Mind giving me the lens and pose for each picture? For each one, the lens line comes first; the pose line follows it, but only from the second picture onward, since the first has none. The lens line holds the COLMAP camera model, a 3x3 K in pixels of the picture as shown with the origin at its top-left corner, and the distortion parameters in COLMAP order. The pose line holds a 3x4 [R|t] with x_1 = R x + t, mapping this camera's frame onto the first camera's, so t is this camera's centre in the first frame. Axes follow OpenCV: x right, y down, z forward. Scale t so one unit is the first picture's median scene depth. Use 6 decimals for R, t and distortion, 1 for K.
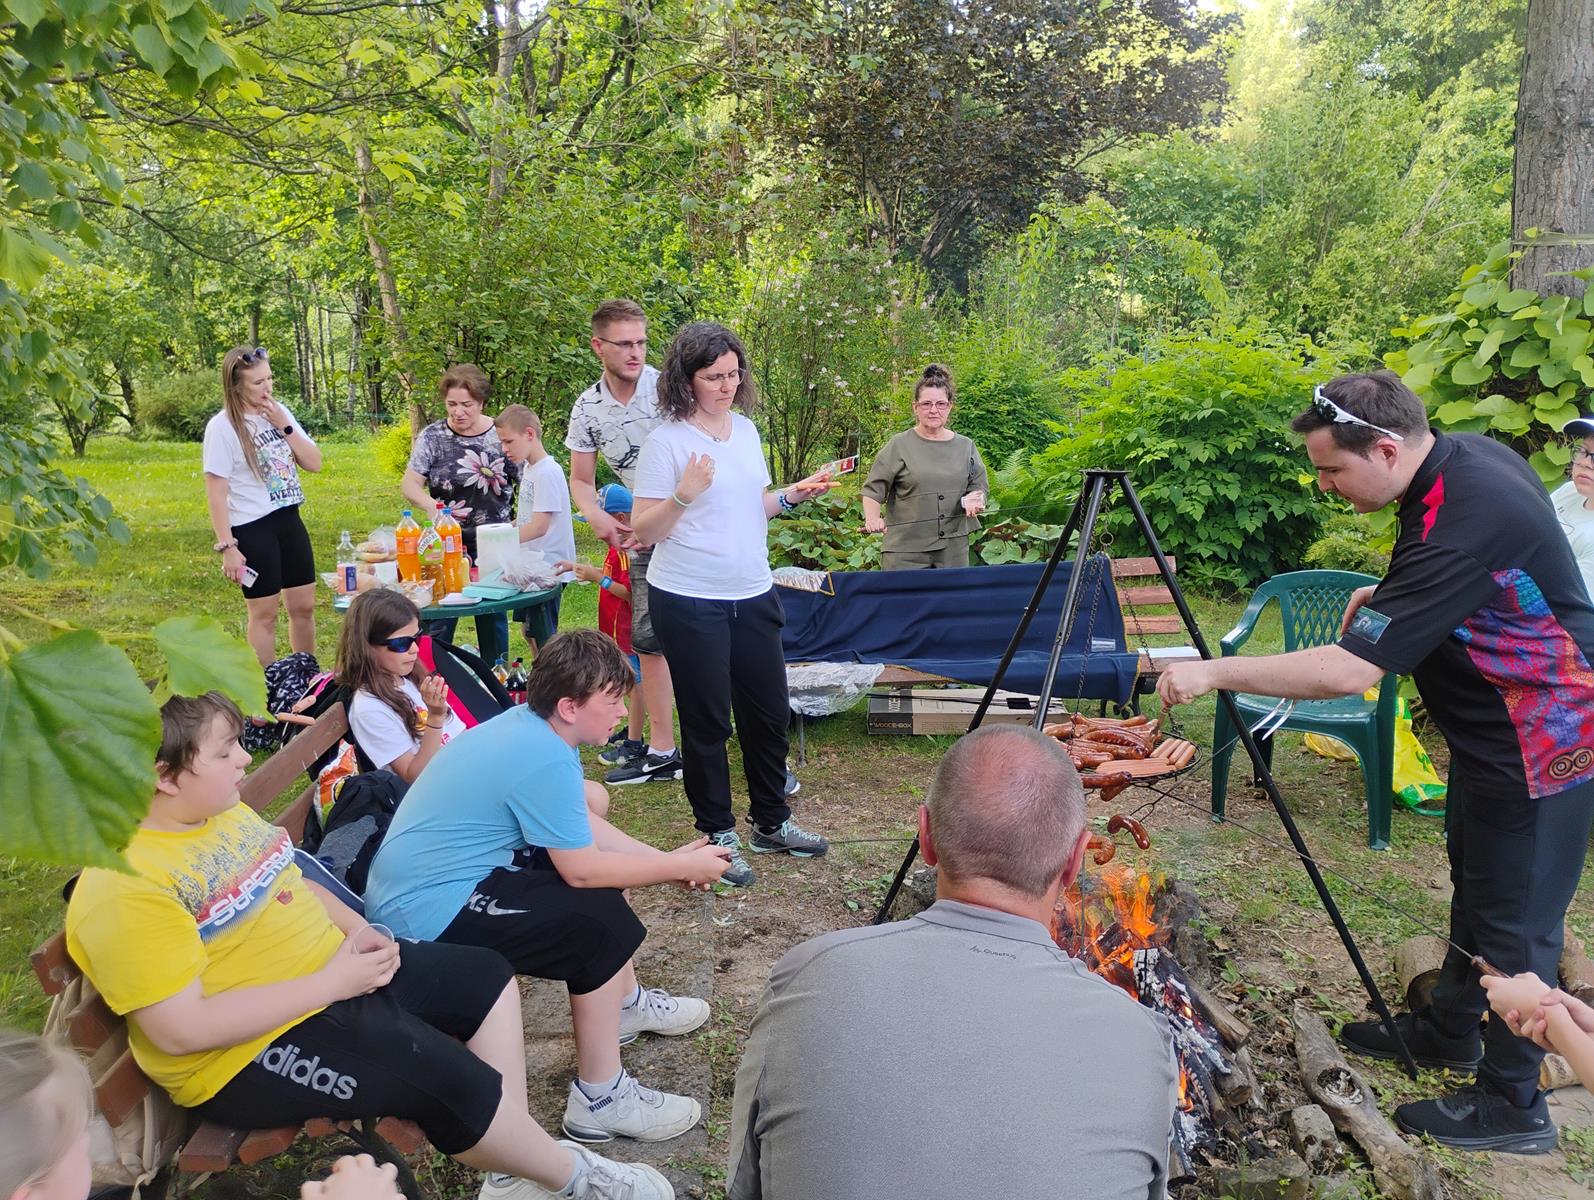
lens RADIAL K [[1340.6, 0, 802.3], [0, 1340.6, 598.7], [0, 0, 1]] dist [0.067433, -0.073246]
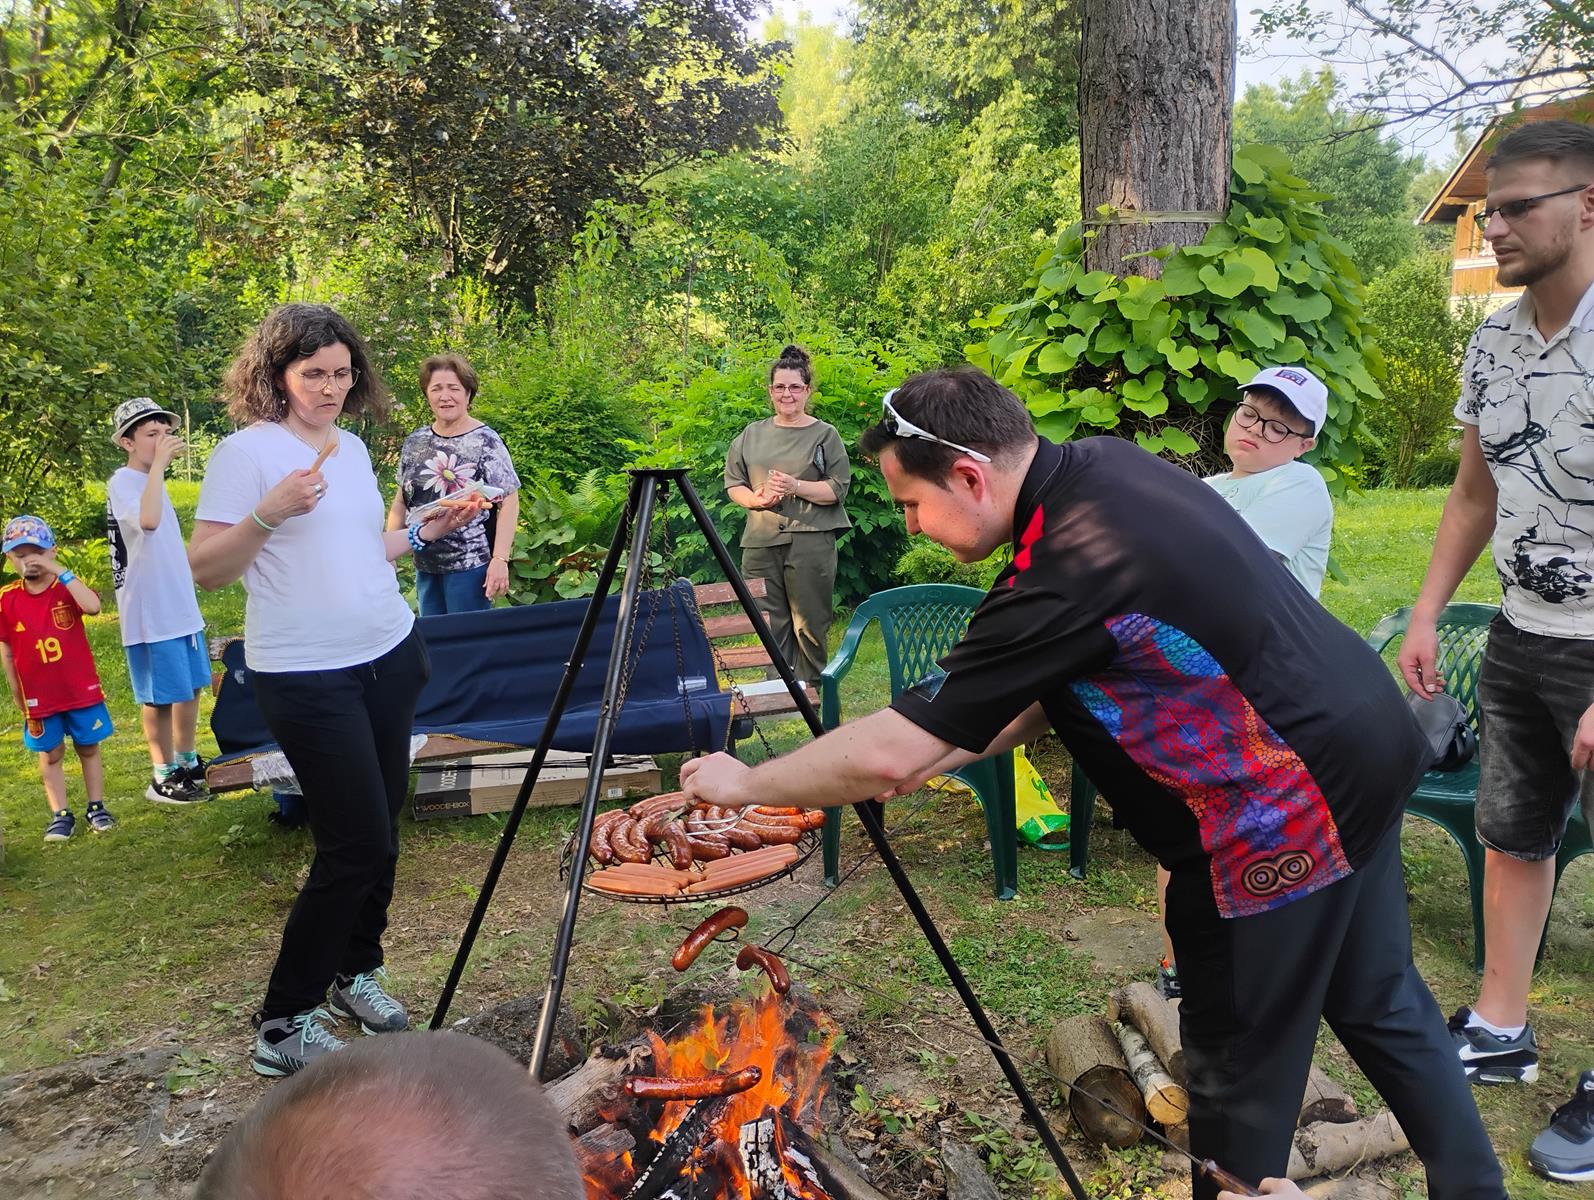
lens RADIAL K [[1340.6, 0, 802.3], [0, 1340.6, 598.7], [0, 0, 1]] dist [0.067433, -0.073246]
pose [[0.955031, -0.063932, 0.289532, 0.032494], [0.070228, 0.997466, -0.011396, -0.004635], [-0.288070, 0.031217, 0.957100, 0.109146]]
